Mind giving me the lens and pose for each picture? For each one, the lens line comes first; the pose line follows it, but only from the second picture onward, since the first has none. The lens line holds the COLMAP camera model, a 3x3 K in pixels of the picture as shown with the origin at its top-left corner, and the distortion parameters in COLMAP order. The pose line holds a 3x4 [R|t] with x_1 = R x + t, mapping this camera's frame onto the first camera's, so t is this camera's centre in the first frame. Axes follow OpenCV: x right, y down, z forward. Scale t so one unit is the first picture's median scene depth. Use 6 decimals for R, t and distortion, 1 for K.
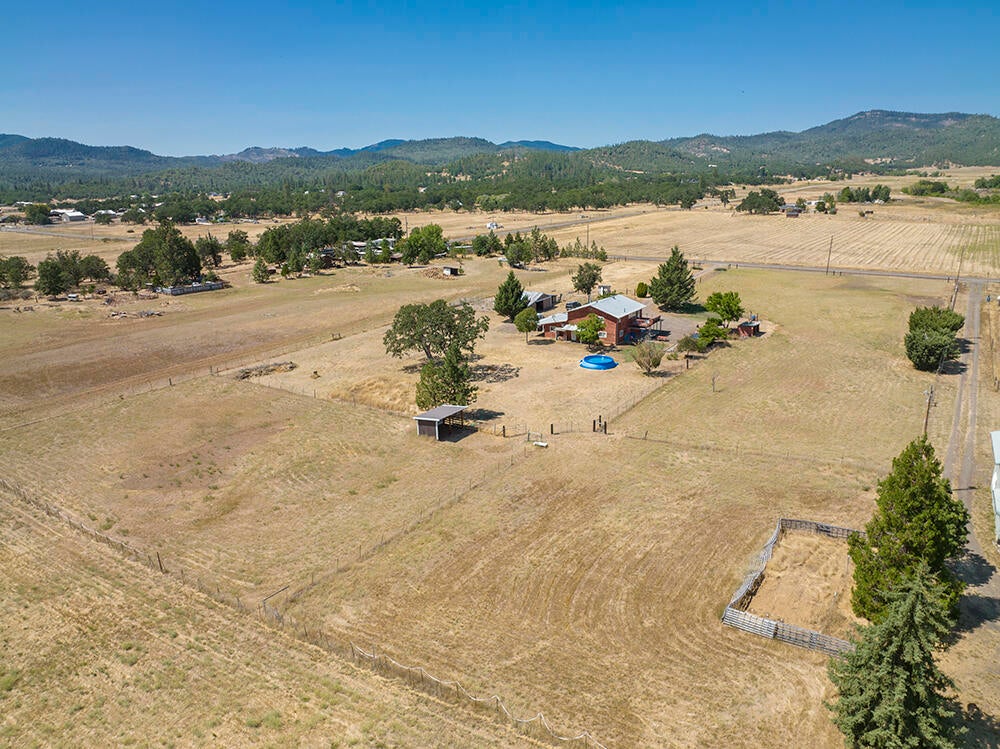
lens RADIAL K [[701.5, 0, 500.0], [0, 701.5, 374.5], [0, 0, 1]] dist [-0.045643, 0.020103]
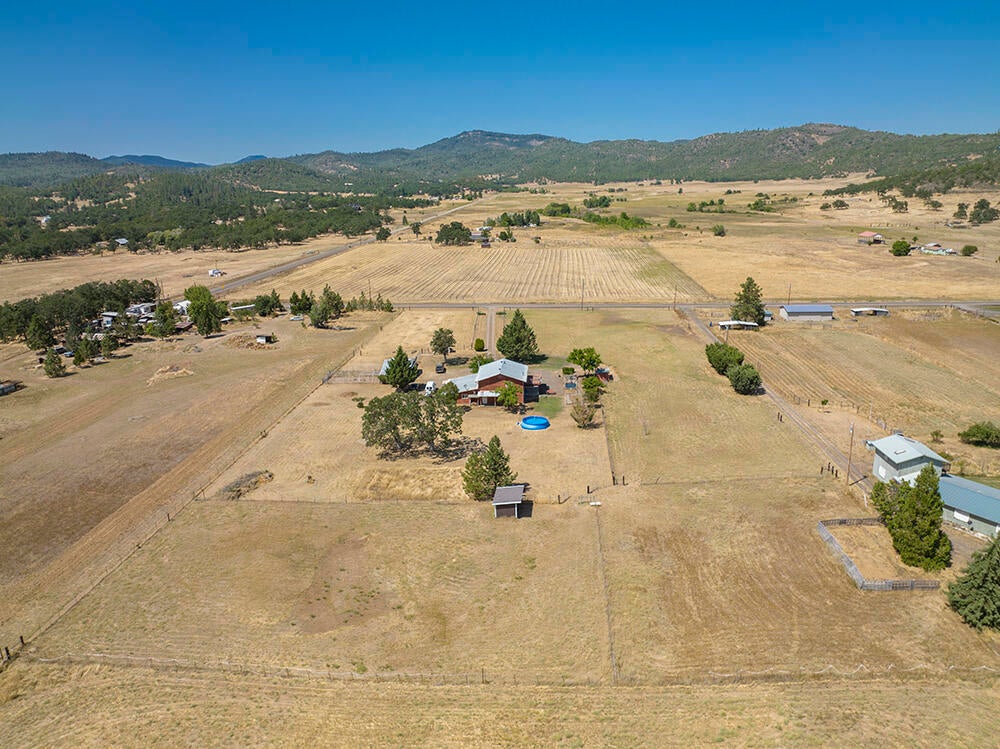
lens RADIAL K [[701.5, 0, 500.0], [0, 701.5, 374.5], [0, 0, 1]] dist [-0.045643, 0.020103]
pose [[0.872881, -0.128642, 0.470669, -0.516704], [0.137359, 0.990393, 0.015952, -0.139679], [-0.468199, 0.050726, 0.882166, -0.054743]]
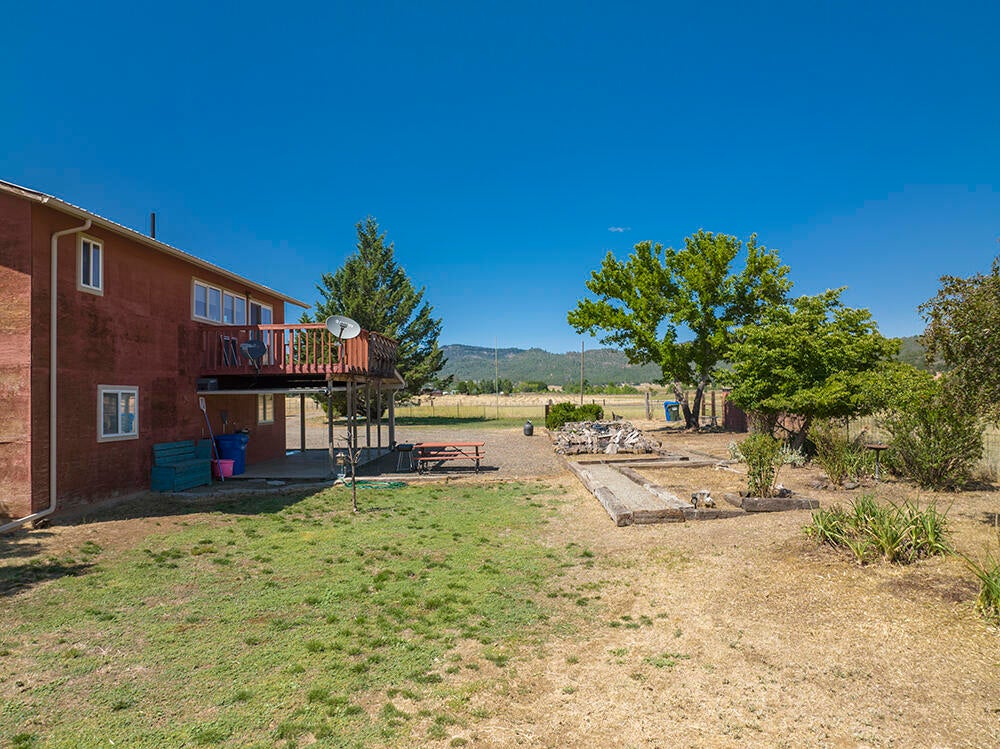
lens RADIAL K [[701.5, 0, 500.0], [0, 701.5, 374.5], [0, 0, 1]] dist [-0.045643, 0.020103]
pose [[0.858168, 0.016396, 0.513108, 0.206552], [0.145605, 0.950672, -0.273903, -0.032982], [-0.492288, 0.309766, 0.813448, 1.073240]]
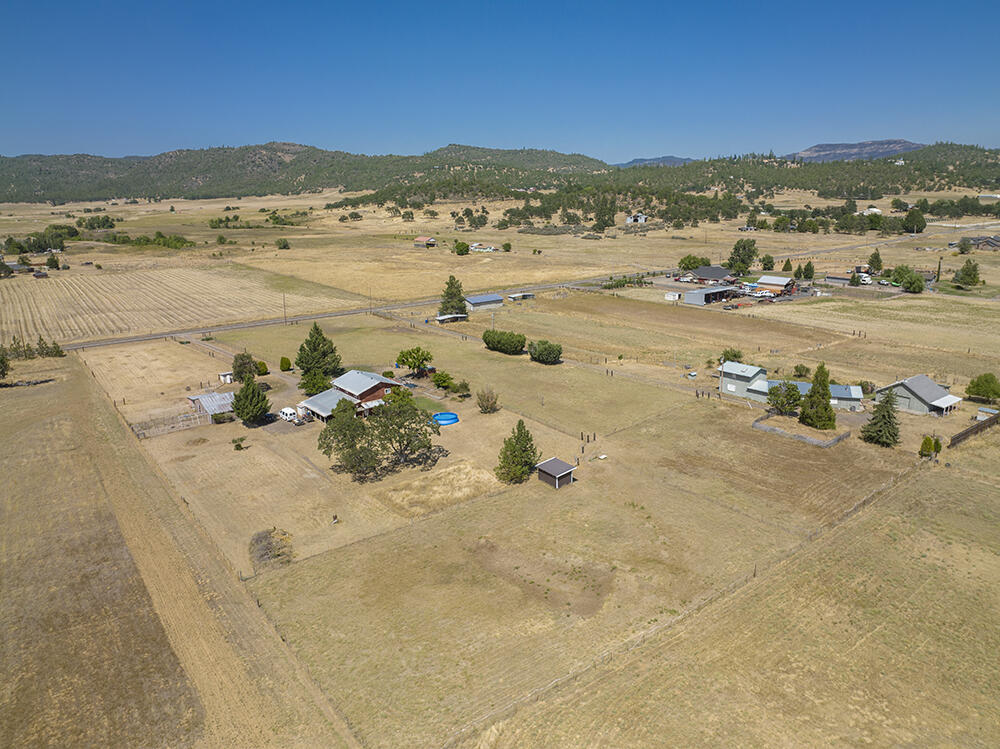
lens RADIAL K [[701.5, 0, 500.0], [0, 701.5, 374.5], [0, 0, 1]] dist [-0.045643, 0.020103]
pose [[0.332231, -0.231167, 0.914431, -1.047186], [0.270913, 0.952036, 0.142246, -0.267366], [-0.903454, 0.200473, 0.378922, 0.451338]]
